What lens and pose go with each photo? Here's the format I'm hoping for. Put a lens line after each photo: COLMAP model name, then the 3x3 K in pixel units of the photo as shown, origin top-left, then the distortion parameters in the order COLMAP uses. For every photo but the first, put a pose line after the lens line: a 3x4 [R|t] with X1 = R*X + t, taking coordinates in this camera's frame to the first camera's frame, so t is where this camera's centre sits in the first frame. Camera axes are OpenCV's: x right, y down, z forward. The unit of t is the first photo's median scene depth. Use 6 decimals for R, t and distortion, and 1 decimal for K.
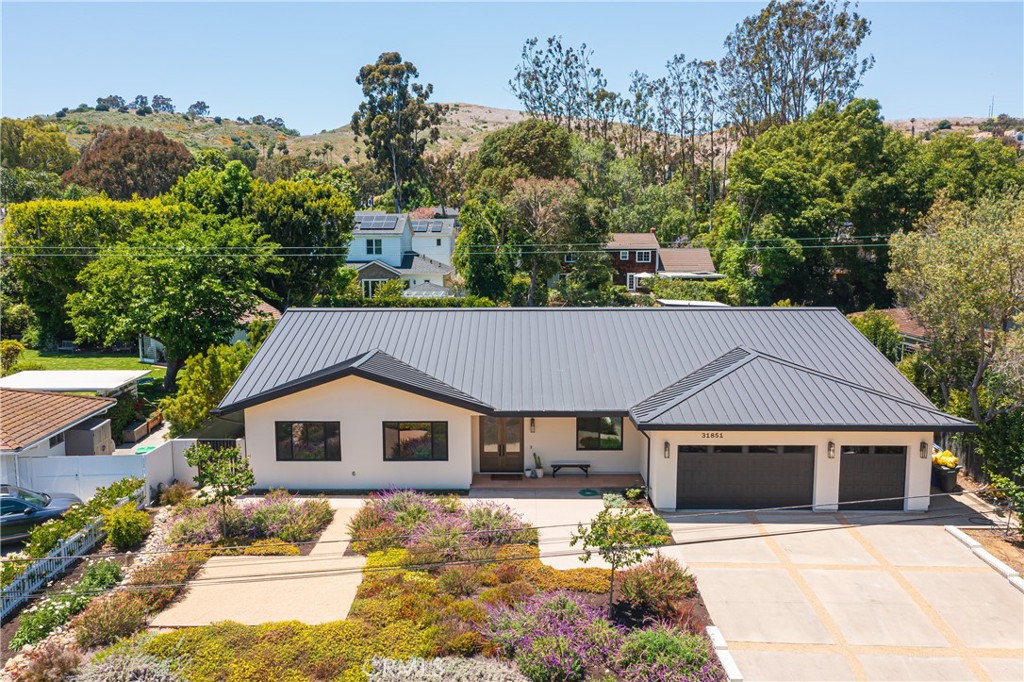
lens RADIAL K [[828.7, 0, 512.0], [0, 828.7, 341.0], [0, 0, 1]] dist [-0.033720, 0.102710]
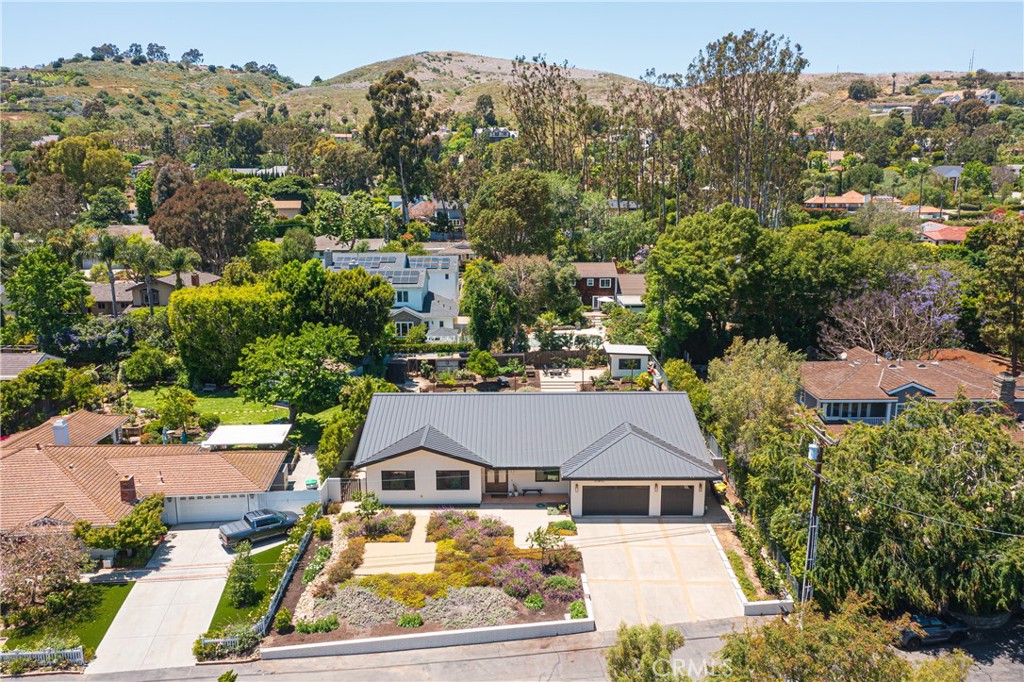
lens RADIAL K [[828.7, 0, 512.0], [0, 828.7, 341.0], [0, 0, 1]] dist [-0.033720, 0.102710]
pose [[0.999963, -0.003447, 0.007877, 0.008837], [0.002831, 0.997042, 0.076808, -0.319064], [-0.008119, -0.076783, 0.997015, -0.833831]]
